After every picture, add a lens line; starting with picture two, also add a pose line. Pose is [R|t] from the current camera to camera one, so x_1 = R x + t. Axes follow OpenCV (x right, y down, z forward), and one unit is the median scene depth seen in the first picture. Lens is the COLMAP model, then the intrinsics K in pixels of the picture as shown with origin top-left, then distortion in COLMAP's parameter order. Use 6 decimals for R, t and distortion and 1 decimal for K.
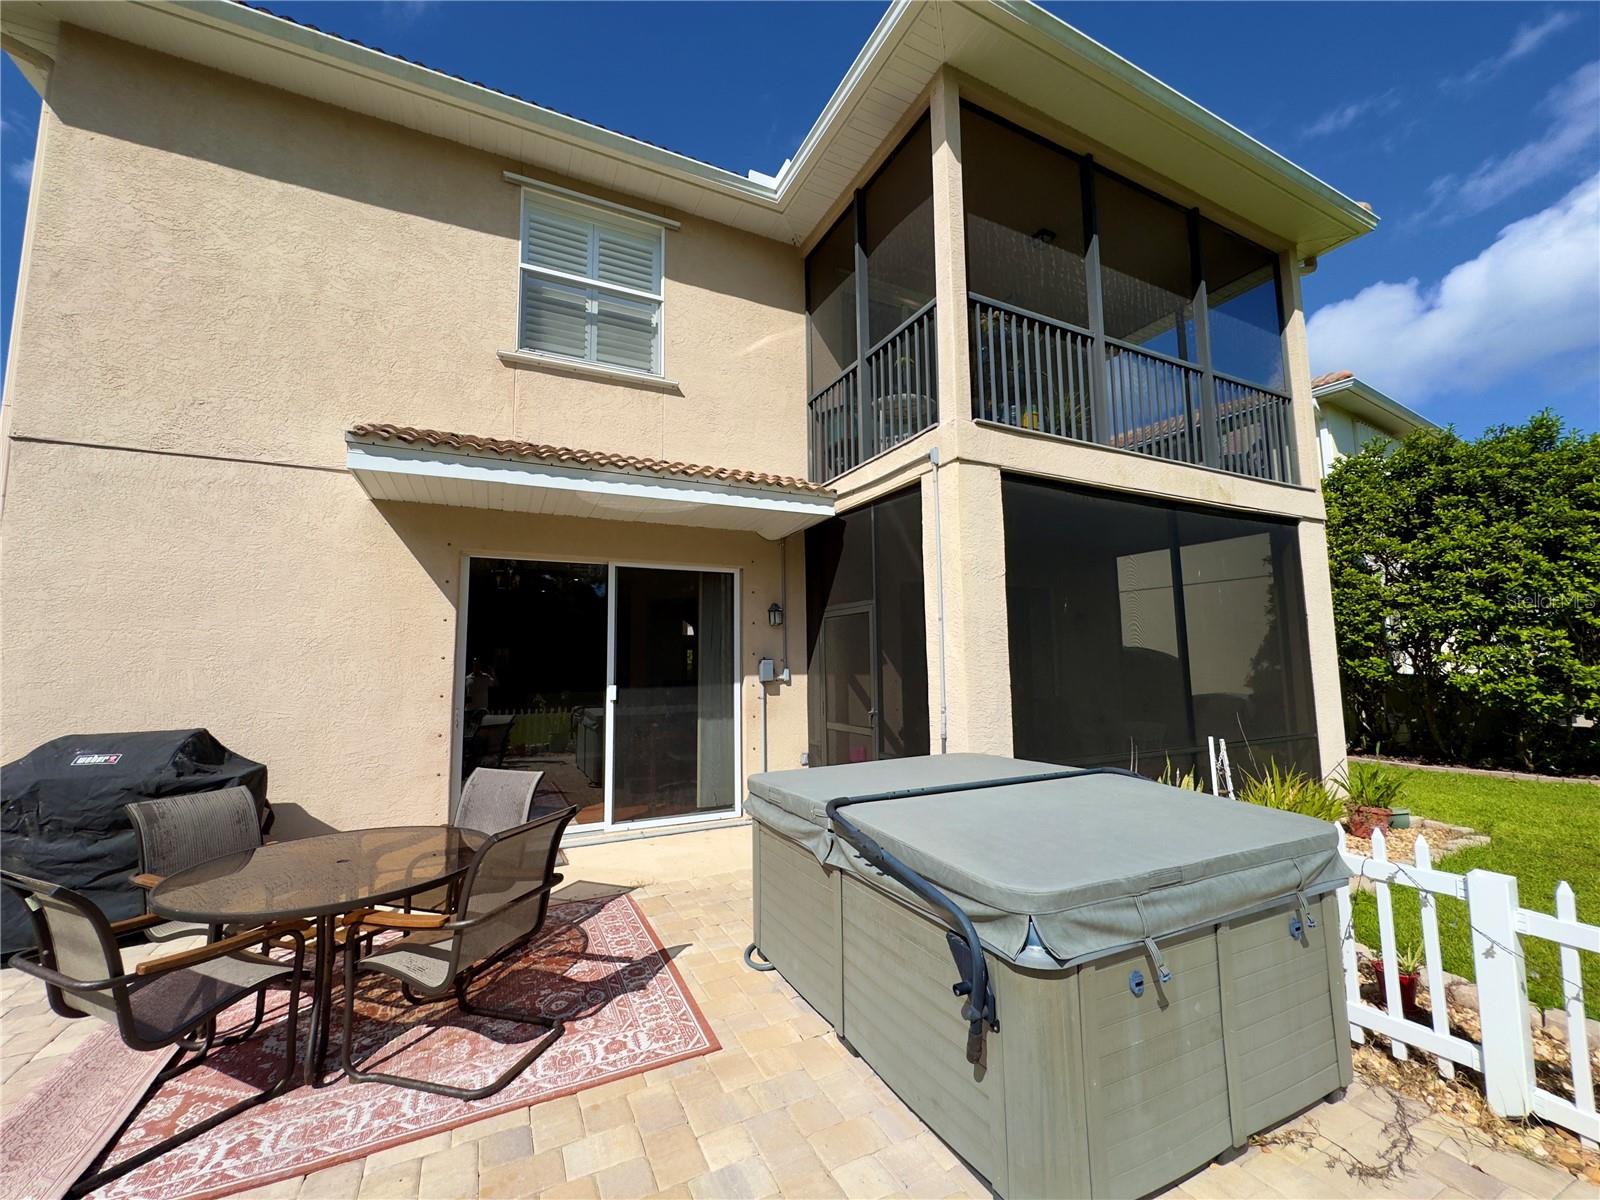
lens RADIAL K [[639.5, 0, 799.0], [0, 639.5, 599.1], [0, 0, 1]] dist [-0.001844, 0.000282]
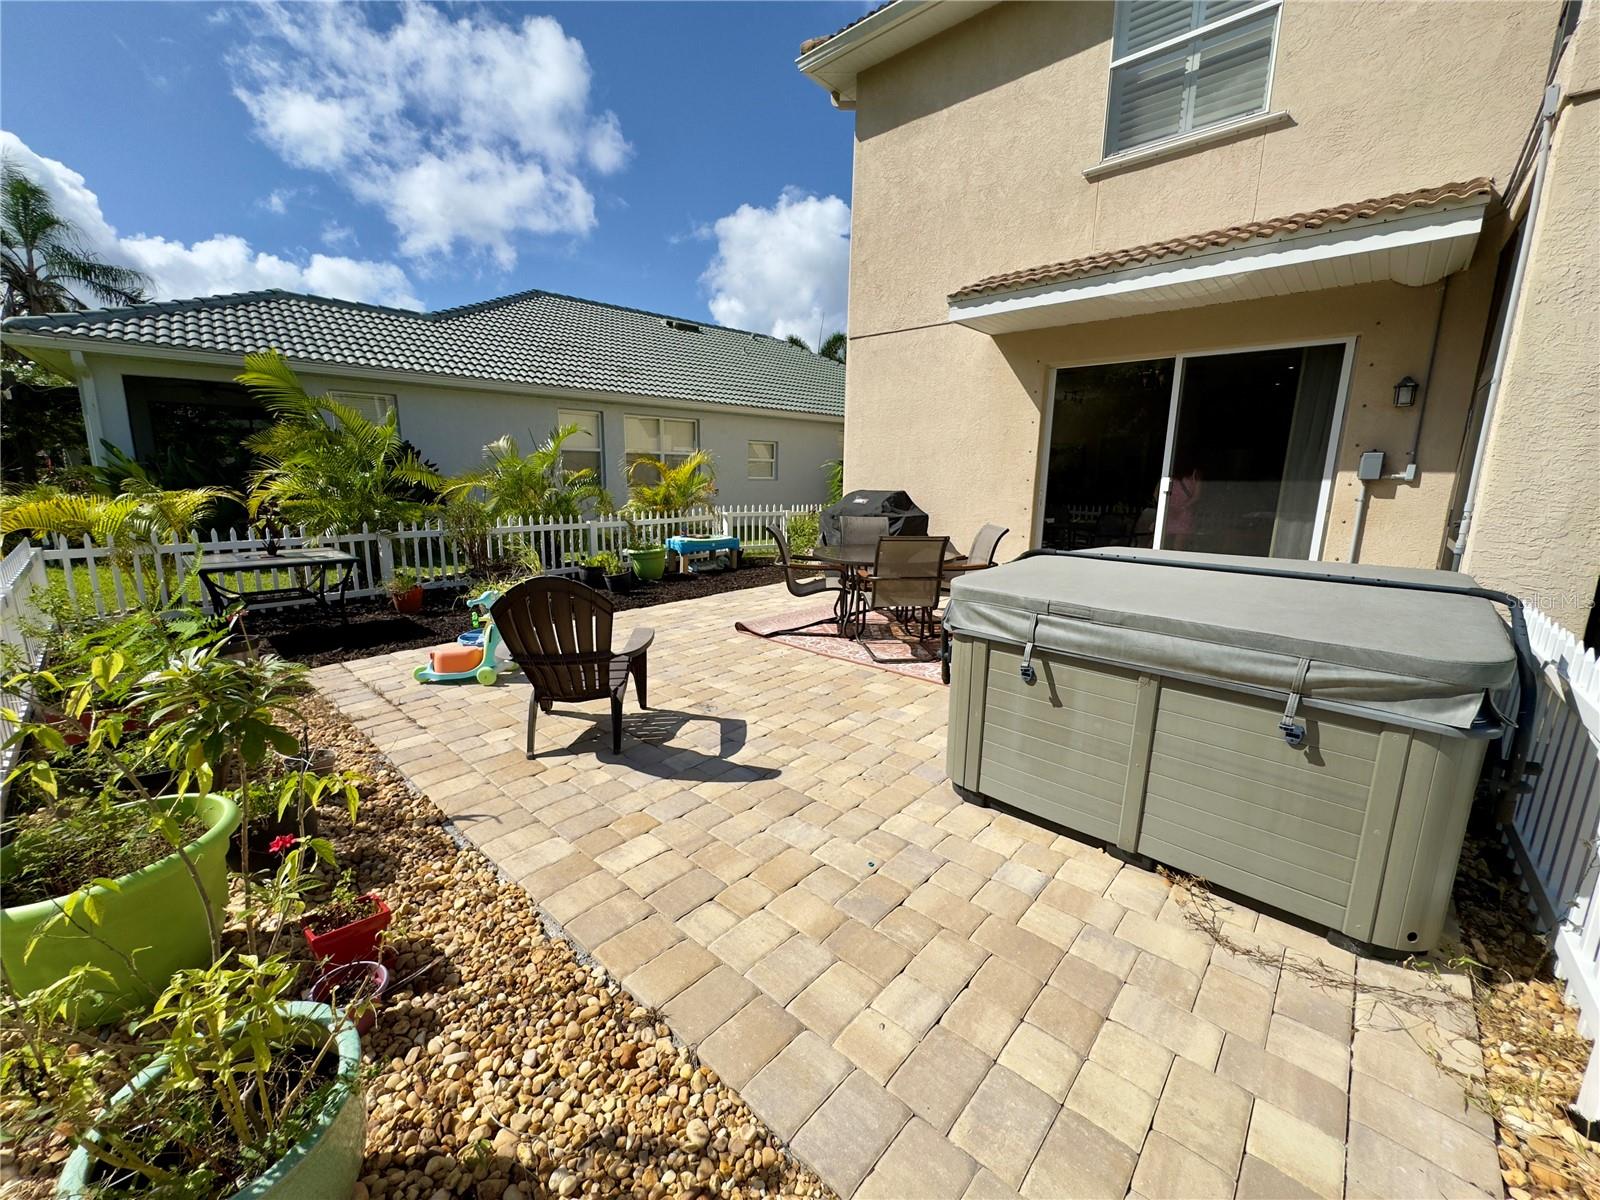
lens RADIAL K [[639.5, 0, 799.0], [0, 639.5, 599.1], [0, 0, 1]] dist [-0.001844, 0.000282]
pose [[0.363559, 0.197645, -0.910363, 0.547512], [0.075088, 0.967837, 0.240110, 0.033127], [0.928540, -0.155651, 0.337025, 0.046622]]
